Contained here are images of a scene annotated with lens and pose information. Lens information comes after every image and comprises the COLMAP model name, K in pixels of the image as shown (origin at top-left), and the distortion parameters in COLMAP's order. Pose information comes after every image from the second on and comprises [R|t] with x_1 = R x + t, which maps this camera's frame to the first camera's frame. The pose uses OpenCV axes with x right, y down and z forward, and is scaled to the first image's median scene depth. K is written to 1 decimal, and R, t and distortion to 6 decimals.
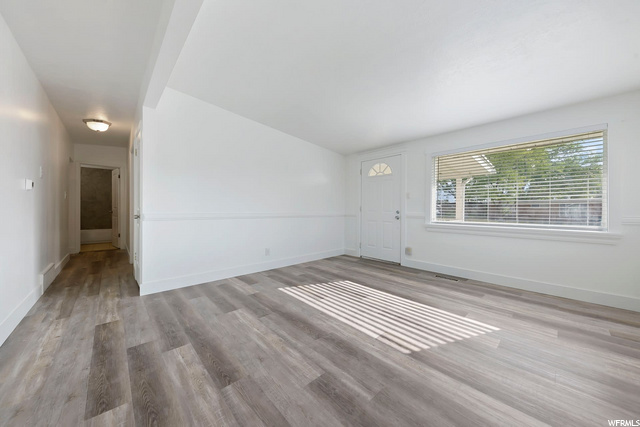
lens RADIAL K [[223.8, 0, 320.0], [0, 223.8, 211.5], [0, 0, 1]] dist [-0.001627, -0.000112]
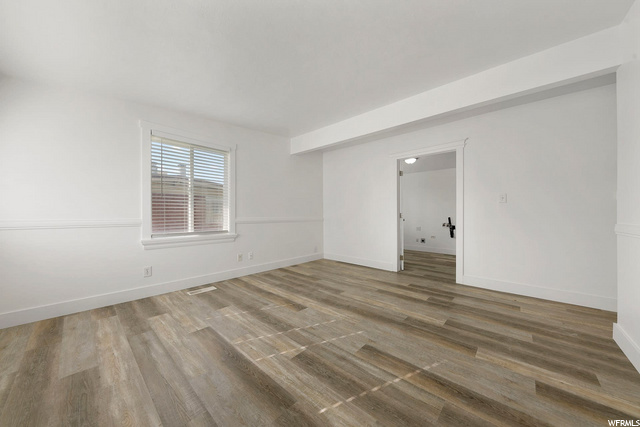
lens RADIAL K [[223.8, 0, 320.8], [0, 223.8, 214.7], [0, 0, 1]] dist [-0.001627, -0.000112]
pose [[-0.996306, -0.007826, -0.085521, 0.254718], [-0.008349, 0.999949, 0.005761, -0.019615], [0.085472, 0.006453, -0.996320, 2.113014]]
